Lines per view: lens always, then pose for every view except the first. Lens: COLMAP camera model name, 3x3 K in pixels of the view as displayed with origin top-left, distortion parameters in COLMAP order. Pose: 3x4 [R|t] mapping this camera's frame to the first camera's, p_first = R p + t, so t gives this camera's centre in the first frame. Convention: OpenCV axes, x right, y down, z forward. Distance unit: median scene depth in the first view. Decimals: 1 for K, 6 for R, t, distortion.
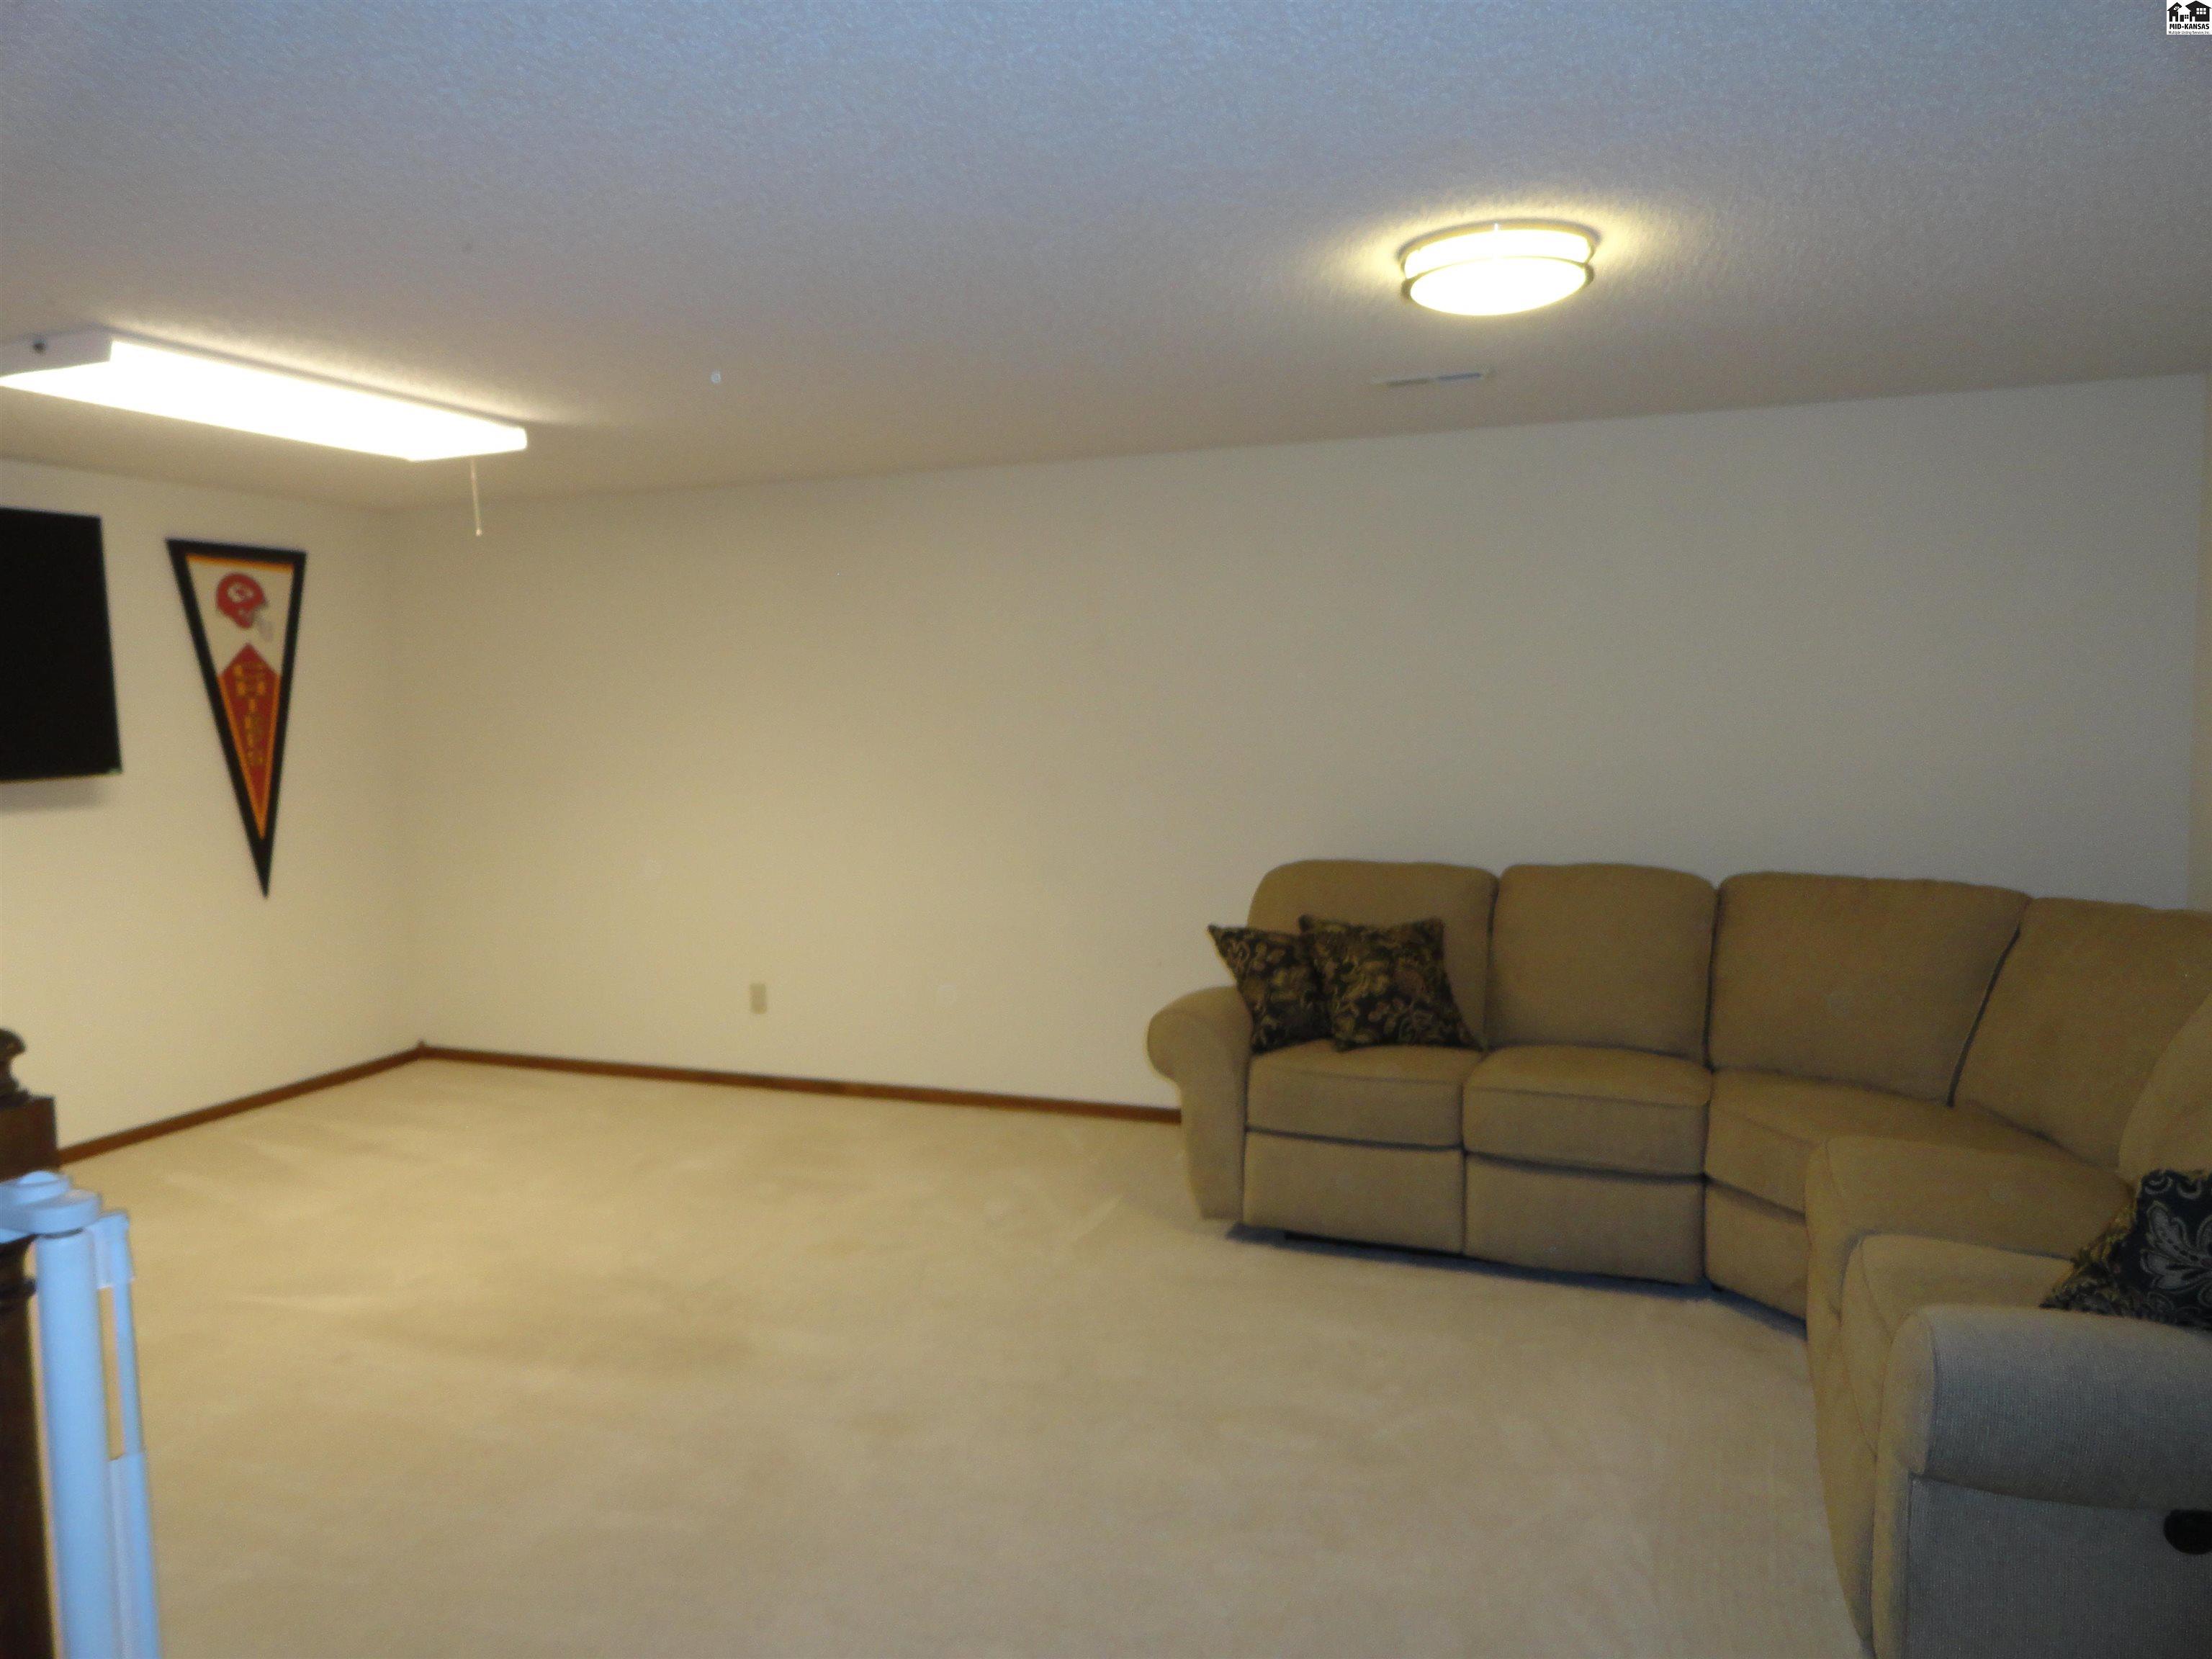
lens RADIAL K [[1493.6, 0, 1106.0], [0, 1493.6, 829.5], [0, 0, 1]] dist [-0.045612, 0.034237]
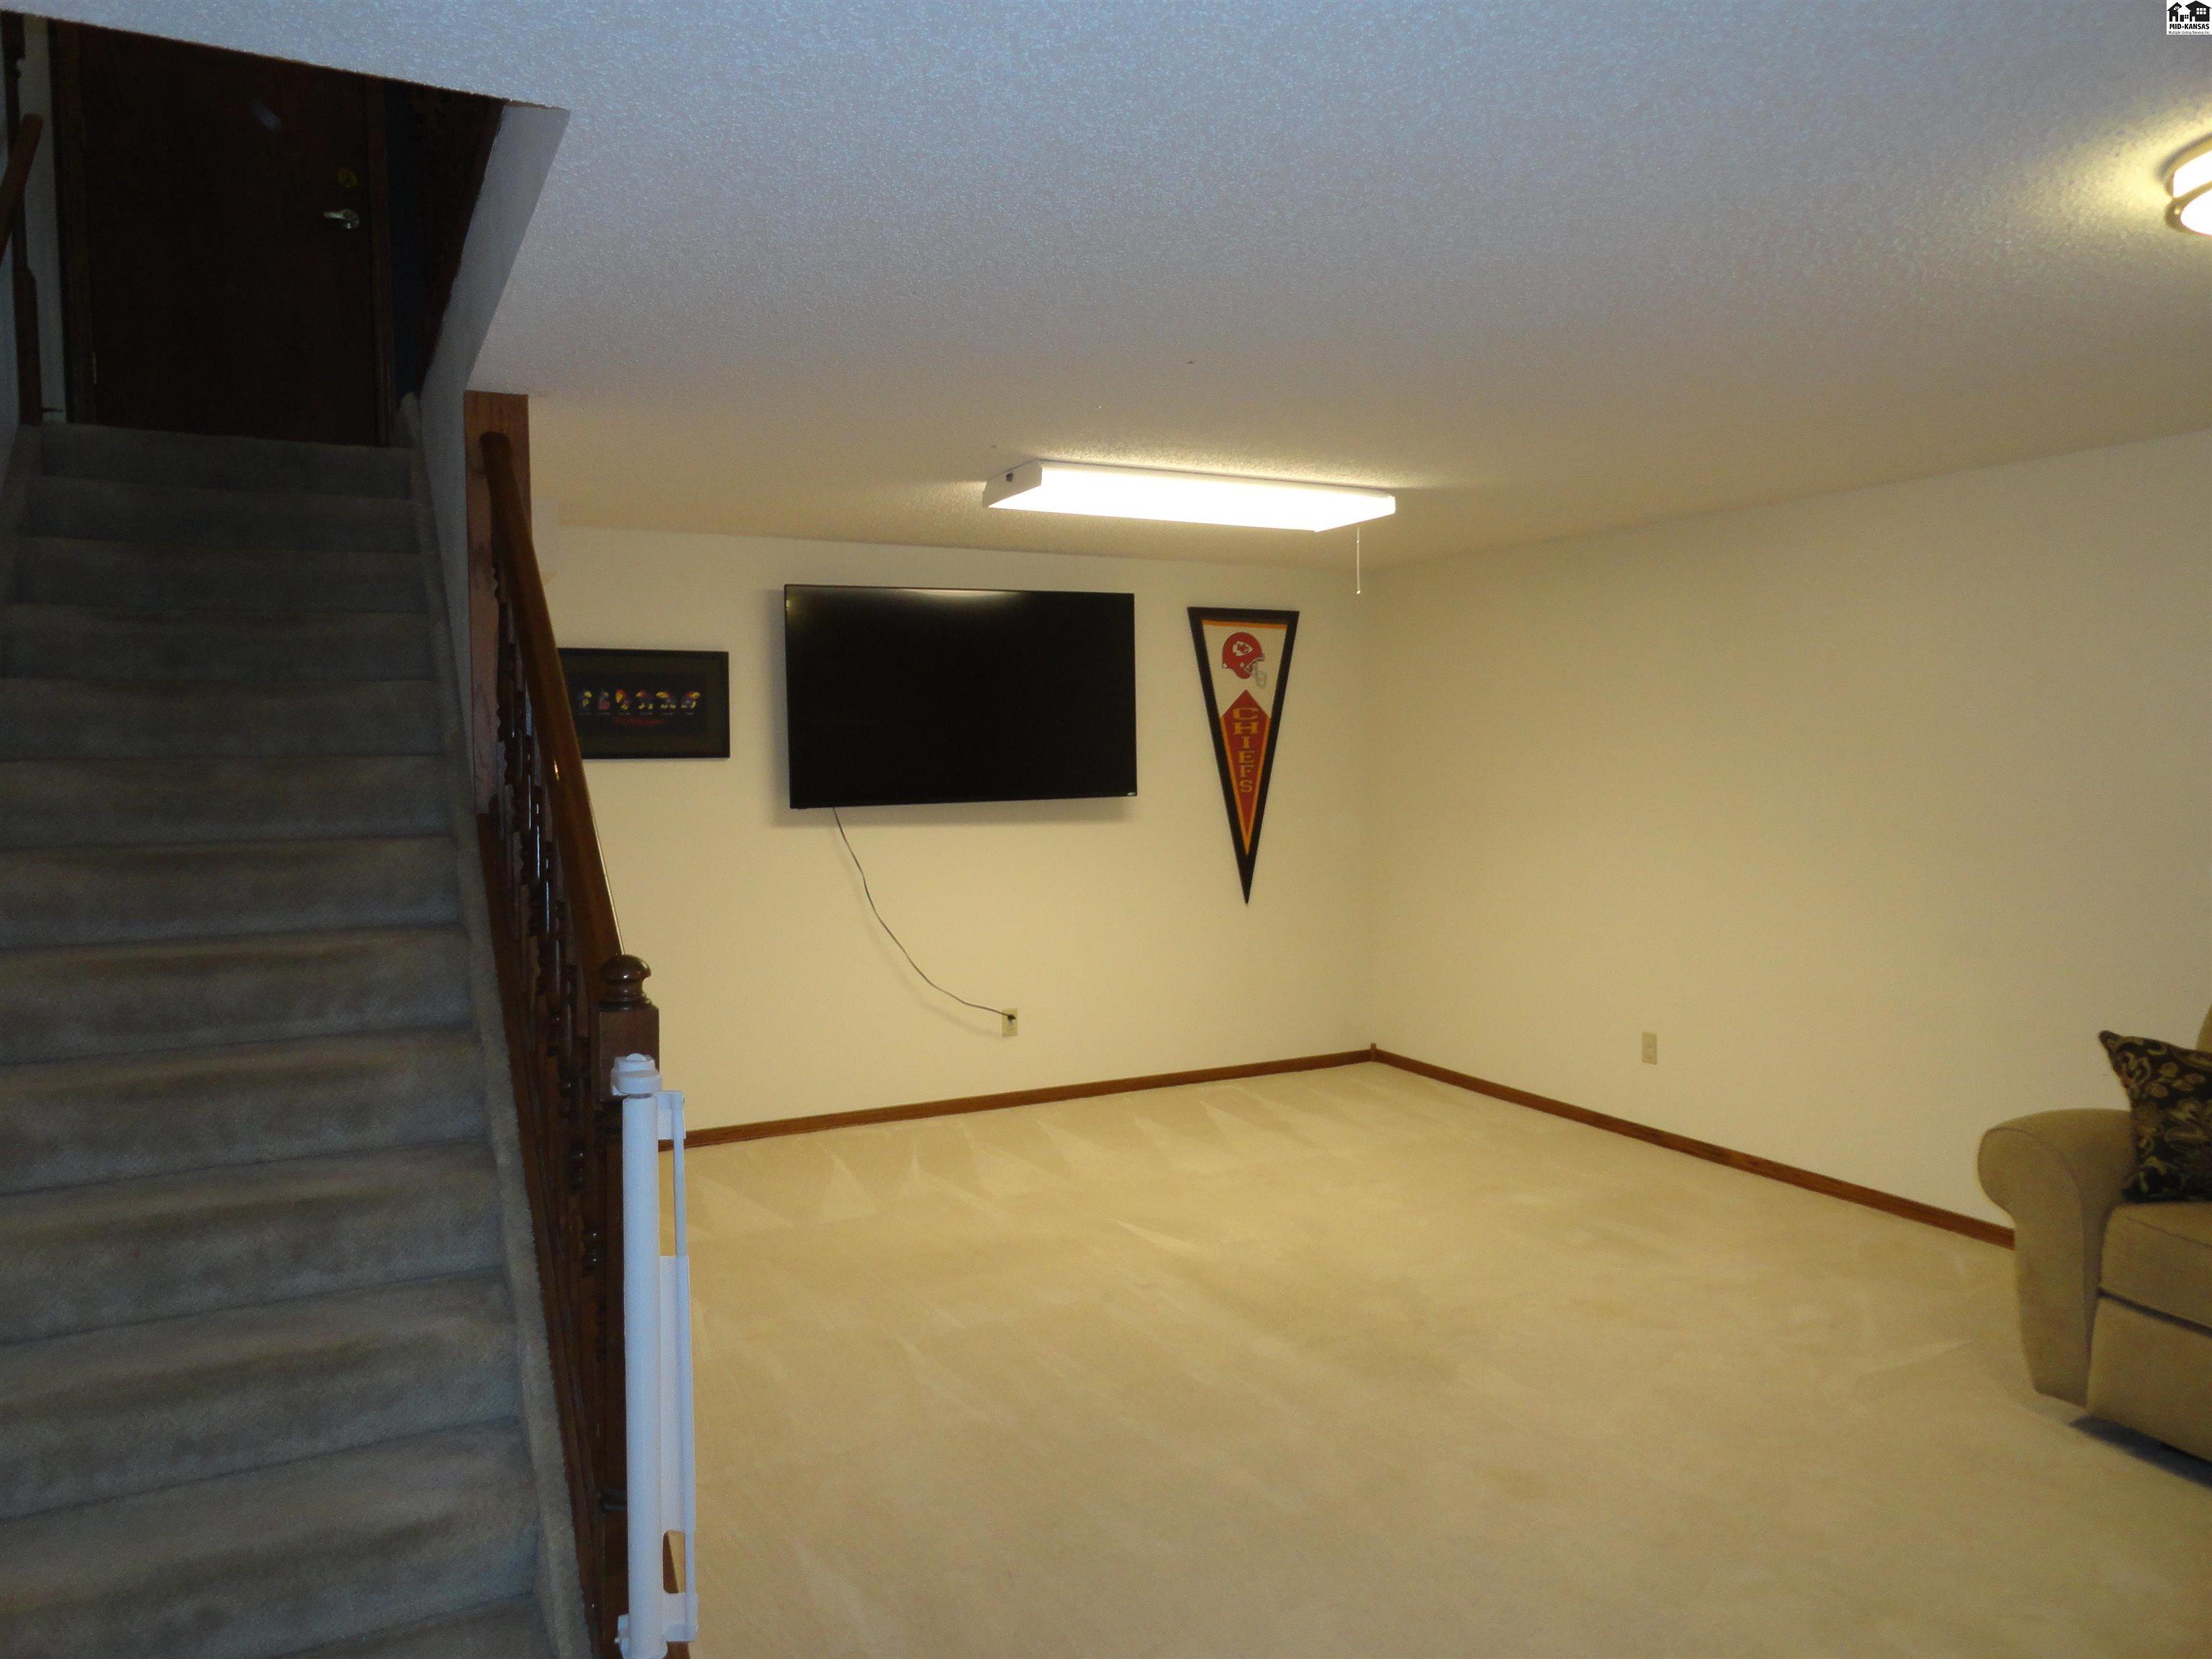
lens RADIAL K [[1493.6, 0, 1106.0], [0, 1493.6, 829.5], [0, 0, 1]] dist [-0.045612, 0.034237]
pose [[0.726938, 0.047289, -0.685073, 0.216256], [-0.062988, 0.998012, 0.002054, -0.011491], [0.683809, 0.041658, 0.728471, 0.058236]]
